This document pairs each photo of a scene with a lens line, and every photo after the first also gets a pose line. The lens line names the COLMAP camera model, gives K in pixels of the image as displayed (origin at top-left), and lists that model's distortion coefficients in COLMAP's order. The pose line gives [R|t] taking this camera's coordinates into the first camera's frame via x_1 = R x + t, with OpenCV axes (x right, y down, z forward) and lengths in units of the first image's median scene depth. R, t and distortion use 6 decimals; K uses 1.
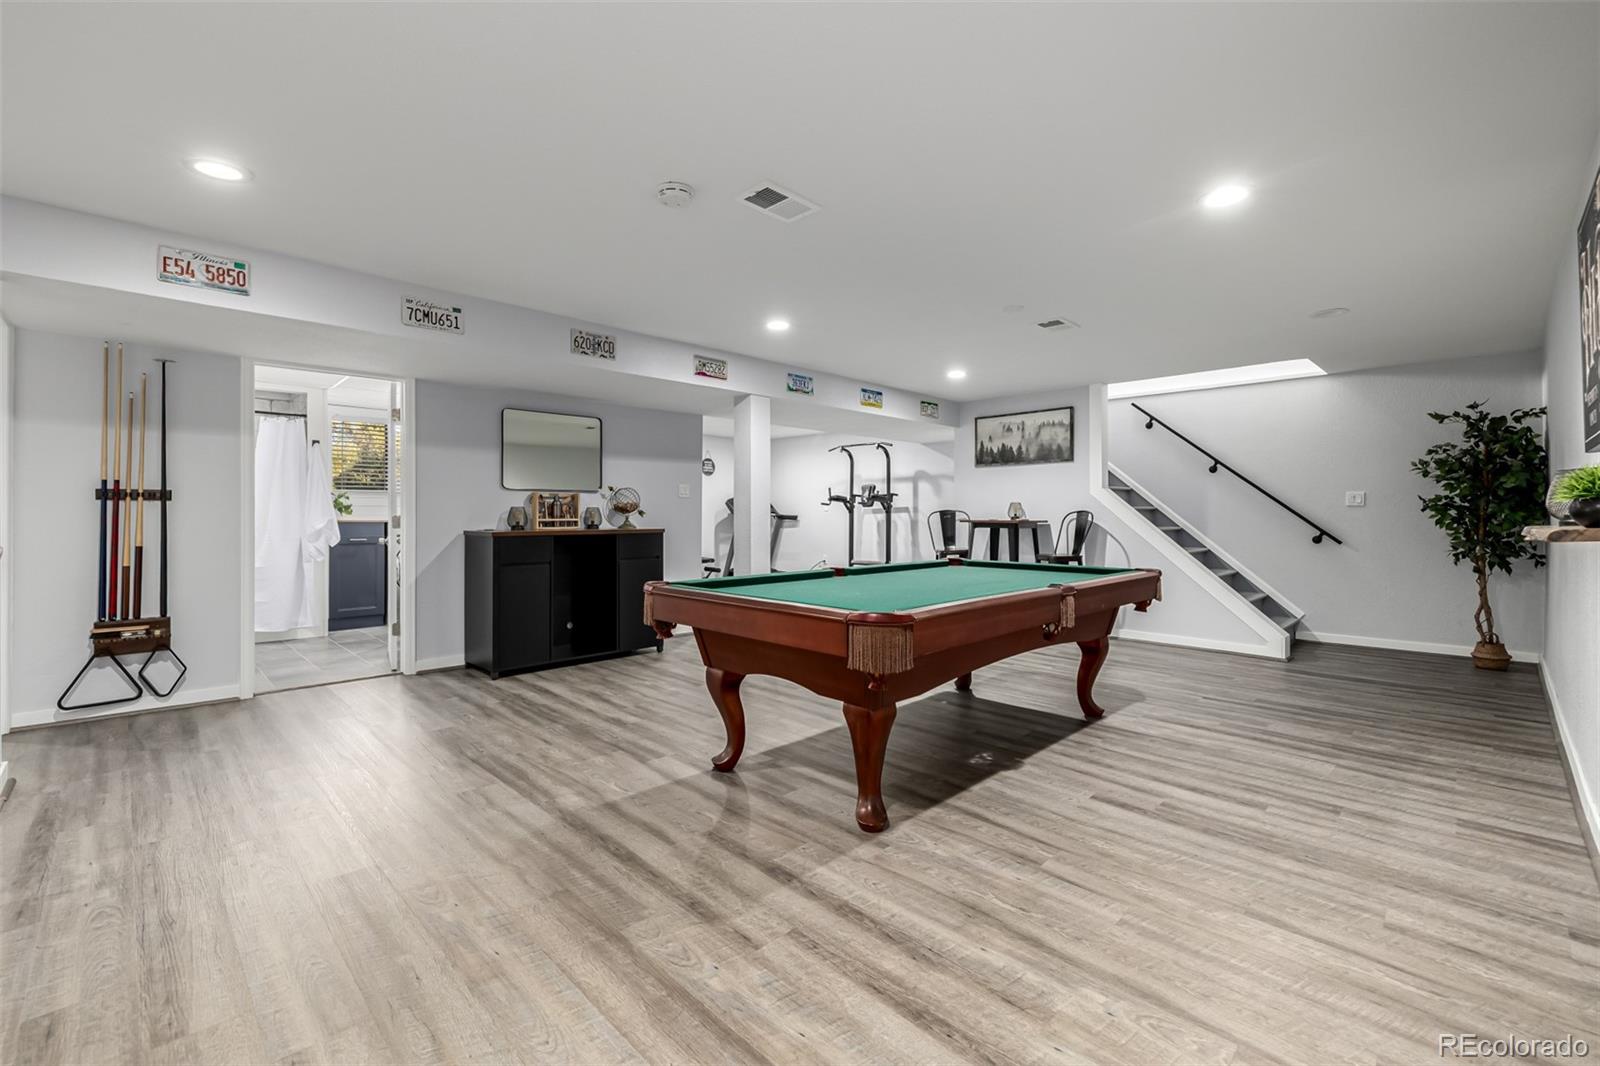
lens RADIAL K [[681.0, 0, 790.9], [0, 681.0, 518.4], [0, 0, 1]] dist [-0.002333, -0.000234]
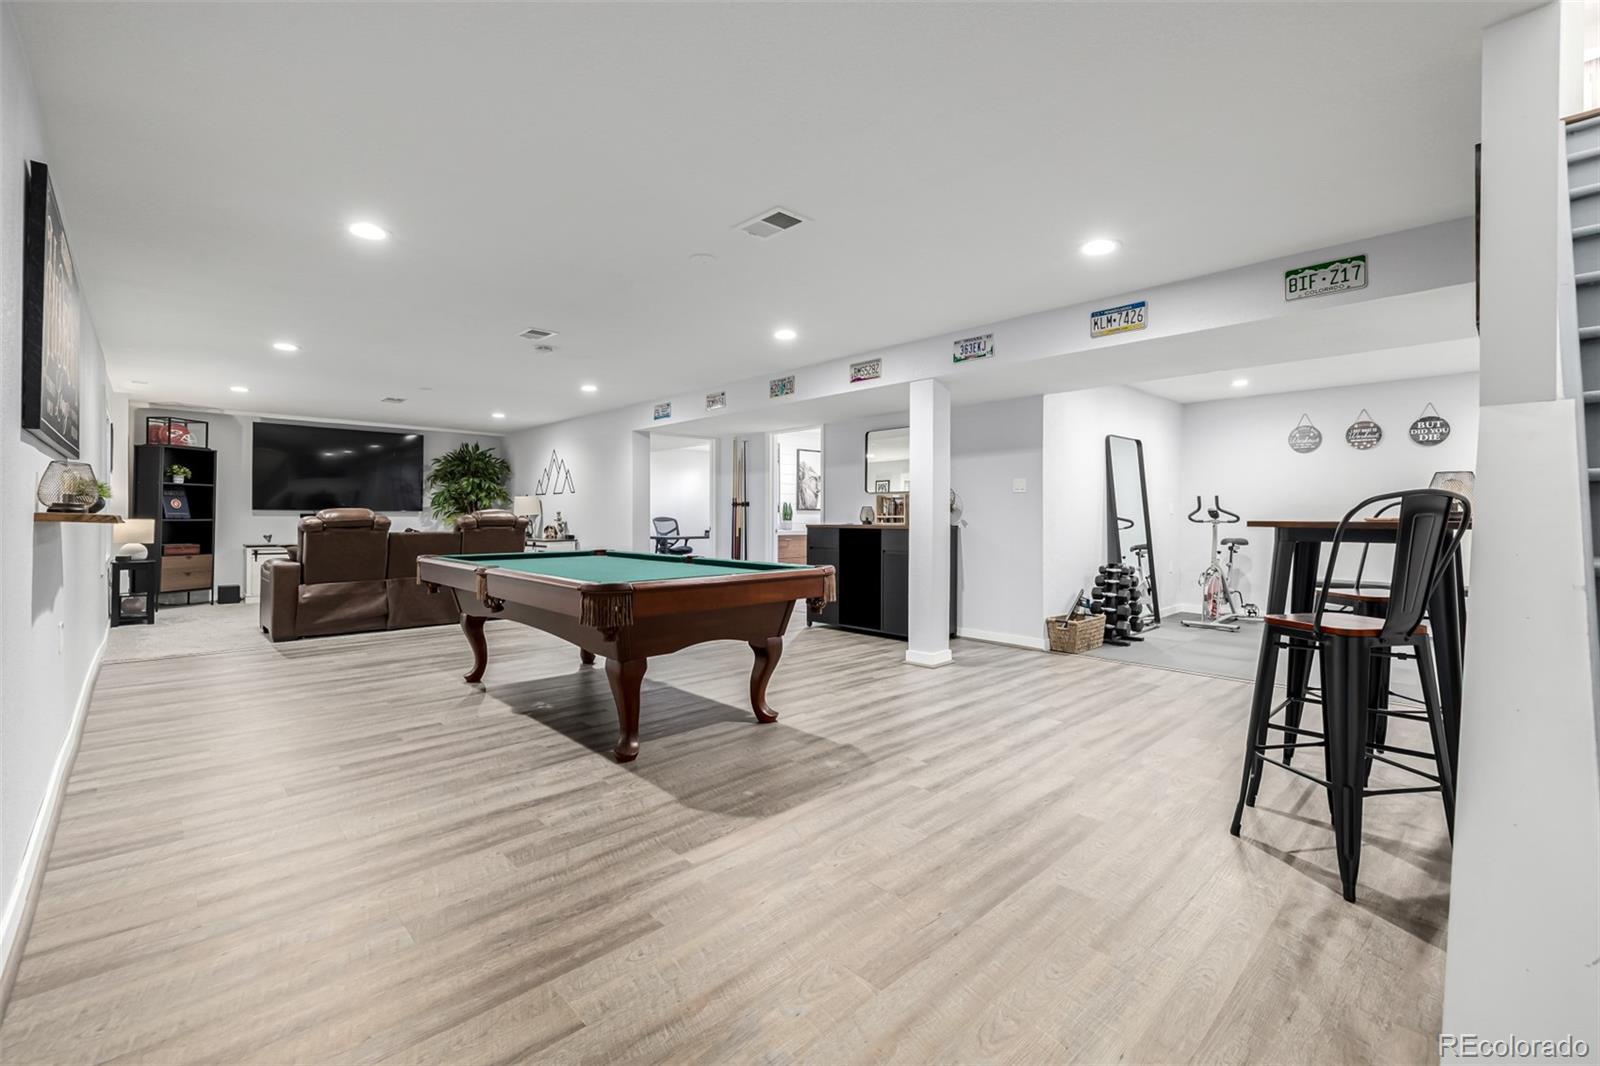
lens RADIAL K [[681.0, 0, 790.9], [0, 681.0, 518.4], [0, 0, 1]] dist [-0.002333, -0.000234]
pose [[-0.015951, 0.001906, -0.999871, 1.227837], [-0.006615, 0.999976, 0.002011, 0.005527], [0.999851, 0.006647, -0.015938, 1.194143]]
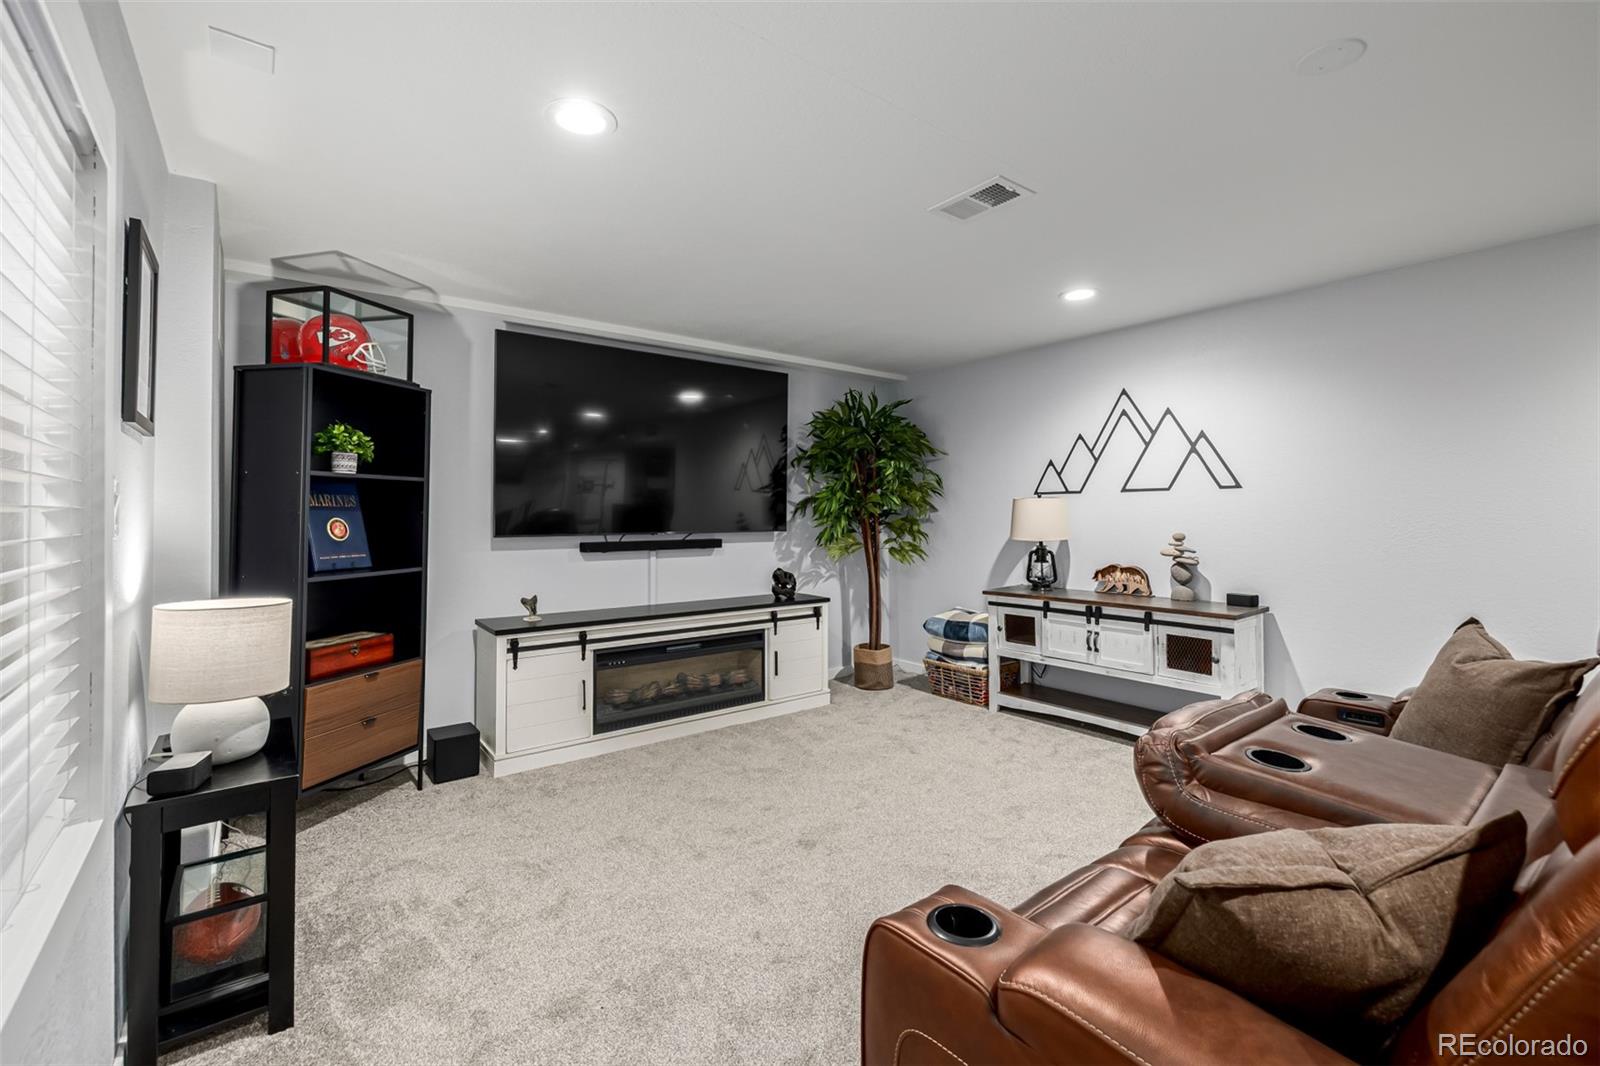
lens RADIAL K [[700.5, 0, 795.0], [0, 700.5, 499.3], [0, 0, 1]] dist [-0.001747, -0.000108]
pose [[-0.113532, -0.012467, -0.993456, 0.860050], [-0.000053, 0.999921, -0.012542, -0.009163], [0.993534, -0.001371, -0.113524, 0.828955]]
